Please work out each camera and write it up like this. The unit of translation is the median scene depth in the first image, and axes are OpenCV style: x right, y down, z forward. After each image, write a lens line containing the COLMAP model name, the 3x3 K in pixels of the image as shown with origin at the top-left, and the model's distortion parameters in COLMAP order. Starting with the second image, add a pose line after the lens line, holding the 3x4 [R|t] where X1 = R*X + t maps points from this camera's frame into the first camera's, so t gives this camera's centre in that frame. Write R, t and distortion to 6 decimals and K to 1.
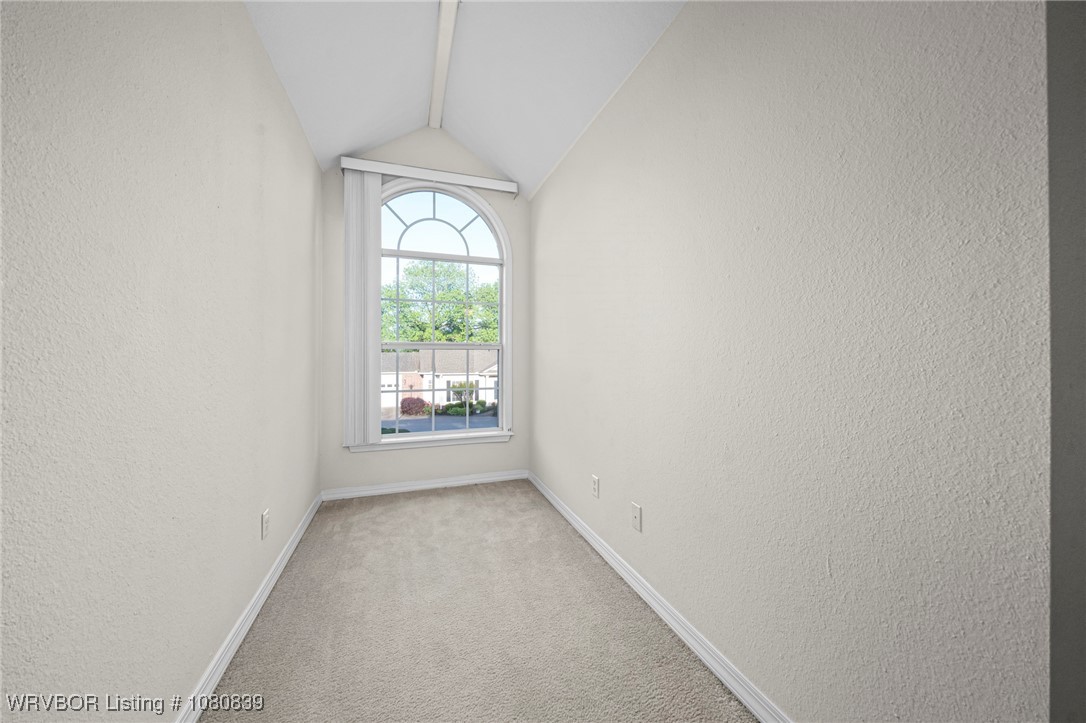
lens RADIAL K [[371.1, 0, 542.3], [0, 371.1, 358.7], [0, 0, 1]] dist [-0.004125, -0.000345]
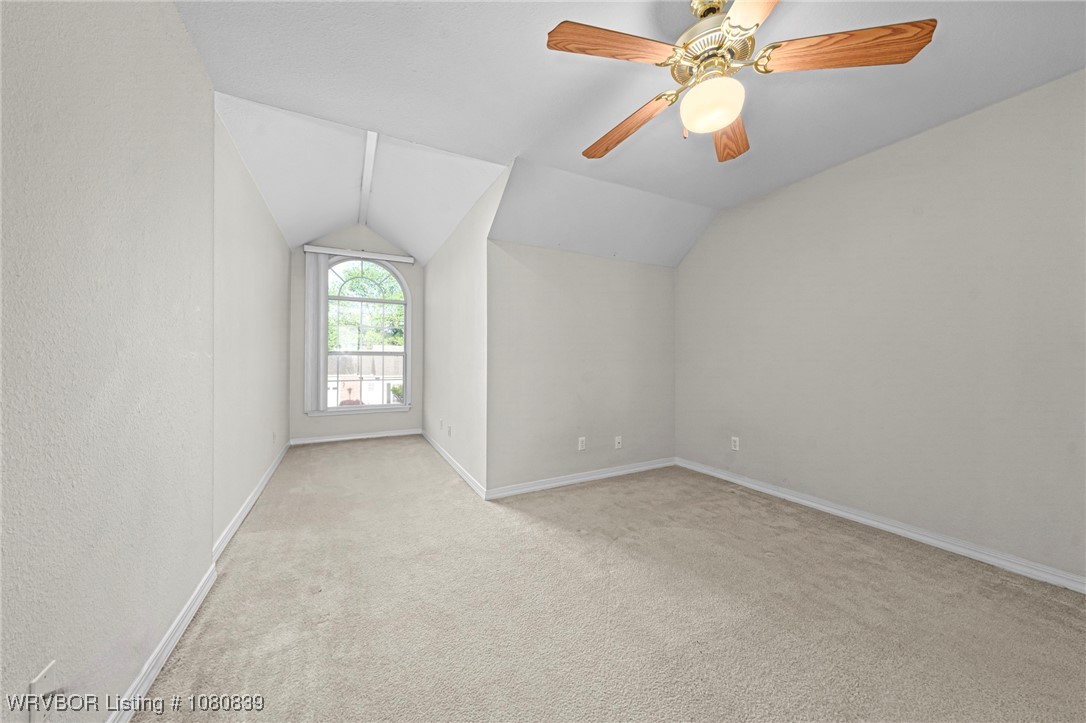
lens RADIAL K [[371.1, 0, 544.3], [0, 371.1, 360.4], [0, 0, 1]] dist [-0.004125, -0.000345]
pose [[0.990049, 0.003033, 0.140689, 0.275970], [-0.002409, 0.999986, -0.004610, 0.001918], [-0.140701, 0.004225, 0.990043, -0.733712]]
